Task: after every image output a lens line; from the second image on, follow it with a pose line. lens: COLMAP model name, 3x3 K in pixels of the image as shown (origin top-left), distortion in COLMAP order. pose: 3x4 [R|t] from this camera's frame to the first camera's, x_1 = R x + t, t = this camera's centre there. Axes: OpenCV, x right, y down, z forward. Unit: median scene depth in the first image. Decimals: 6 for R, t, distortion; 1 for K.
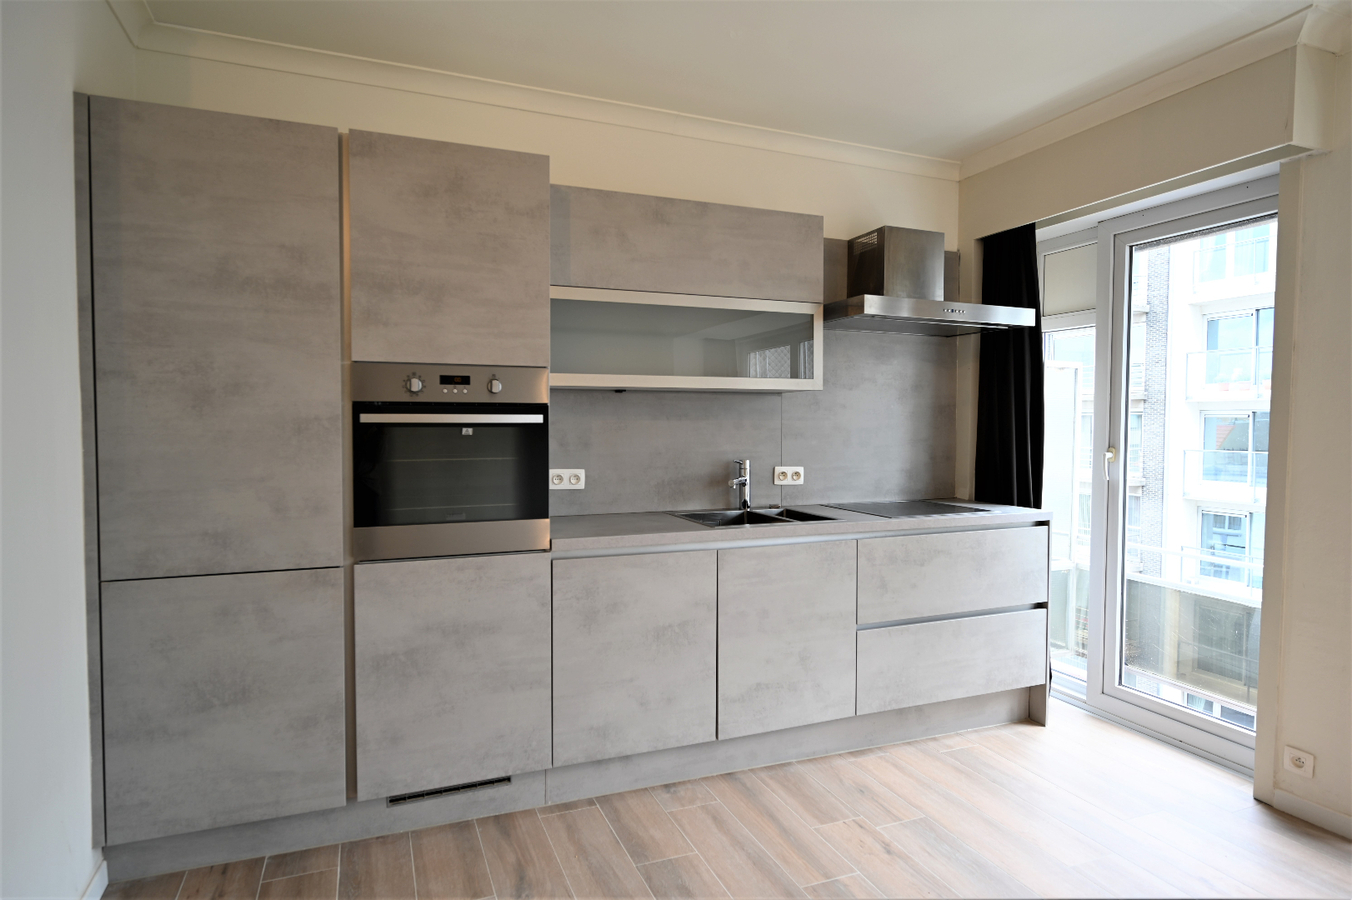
lens RADIAL K [[744.9, 0, 653.2], [0, 744.9, 449.2], [0, 0, 1]] dist [-0.005249, -0.002362]
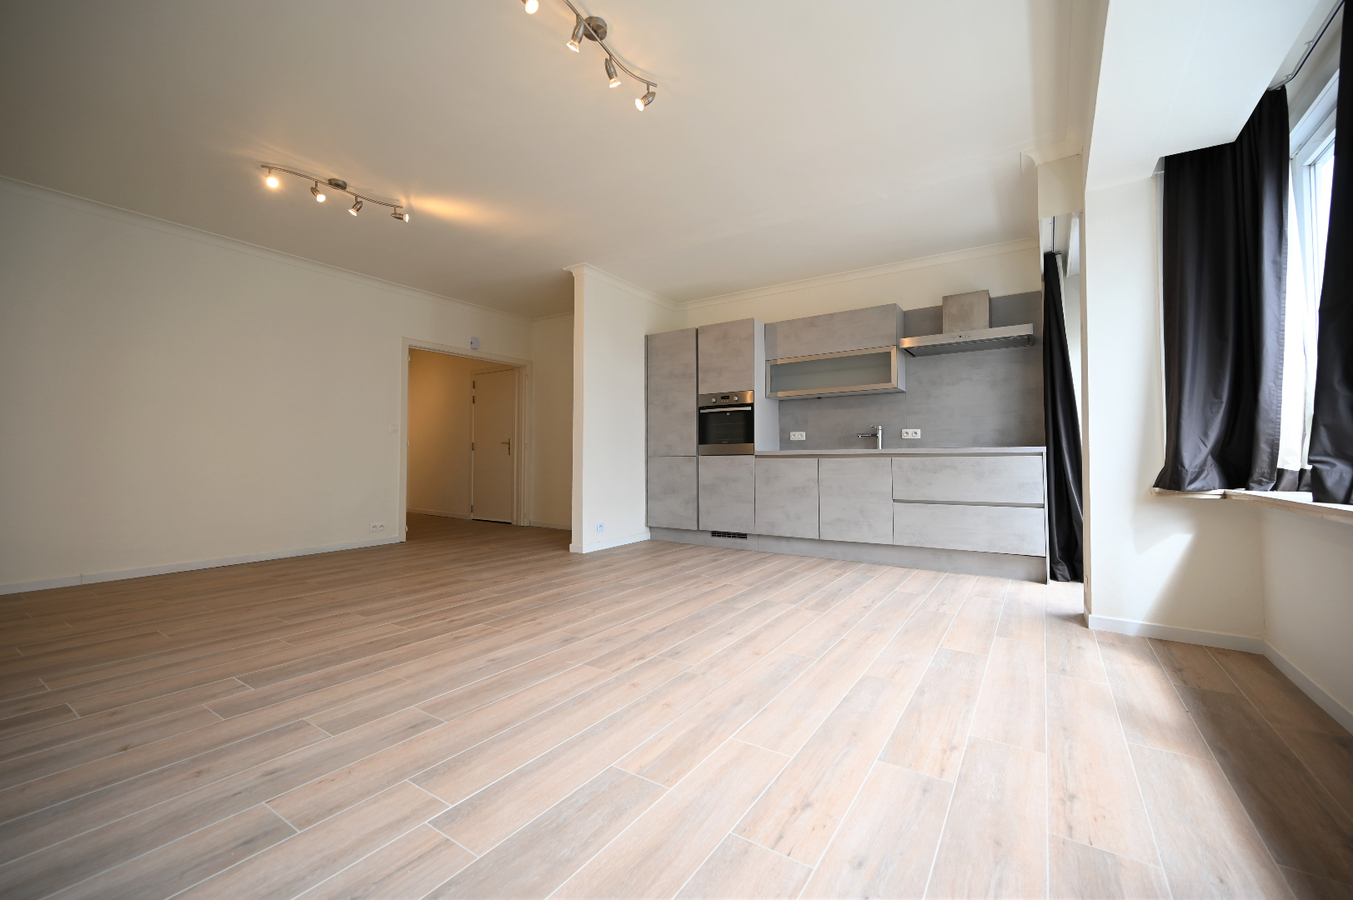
lens RADIAL K [[545.1, 0, 672.6], [0, 545.1, 443.0], [0, 0, 1]] dist [-0.000414, 0.000135]
pose [[0.560287, -0.031961, -0.827682, 1.163641], [-0.027729, 0.997971, -0.057308, 0.182023], [0.827834, 0.055060, 0.558264, -0.339590]]
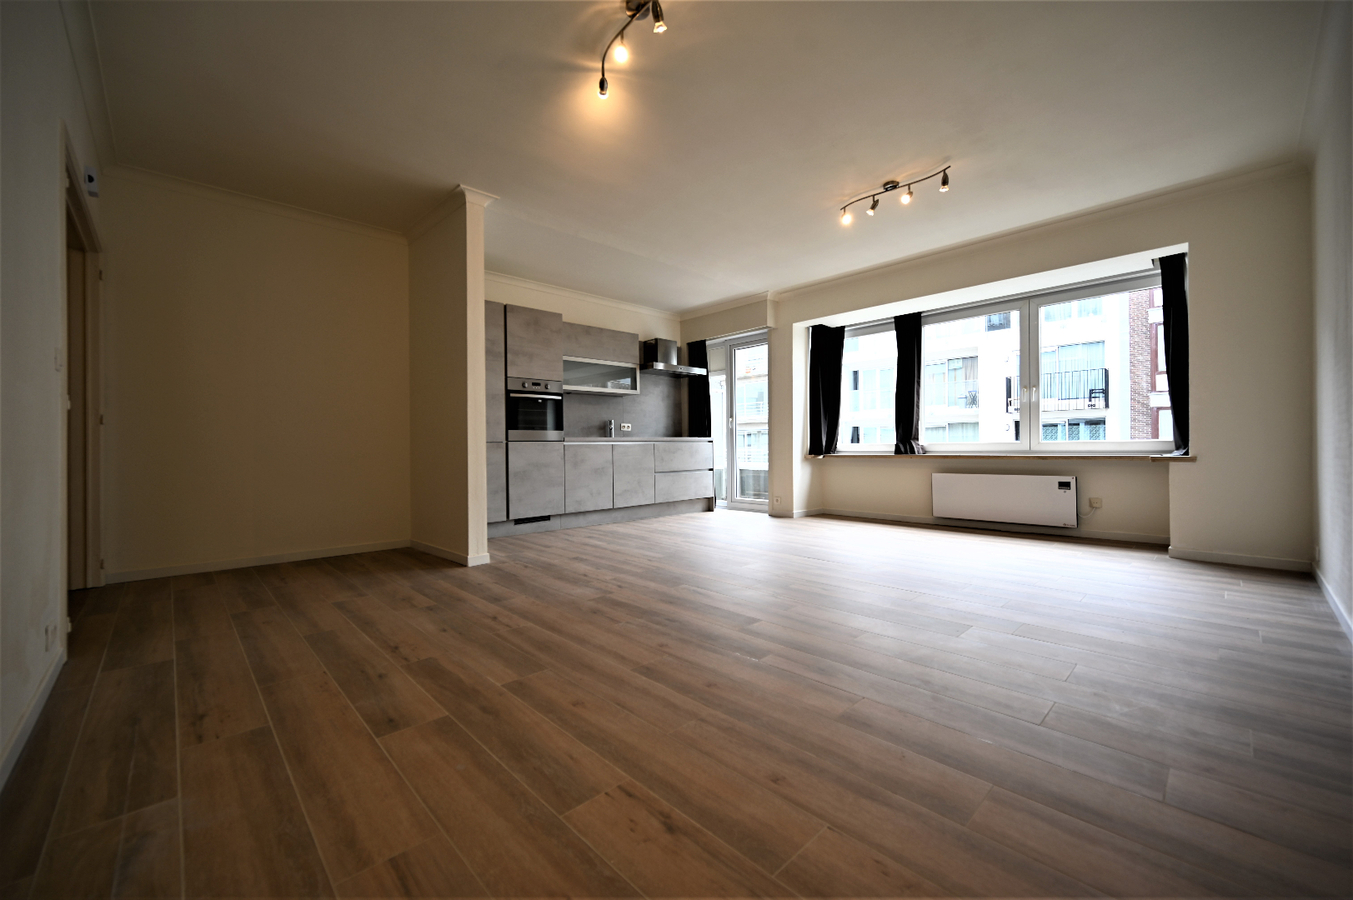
lens RADIAL K [[545.1, 0, 669.2], [0, 545.1, 451.3], [0, 0, 1]] dist [-0.000414, 0.000135]
pose [[0.927313, -0.018221, 0.373844, -0.478674], [0.029090, 0.999302, -0.023450, 0.202662], [-0.373156, 0.032620, 0.927195, -1.031427]]
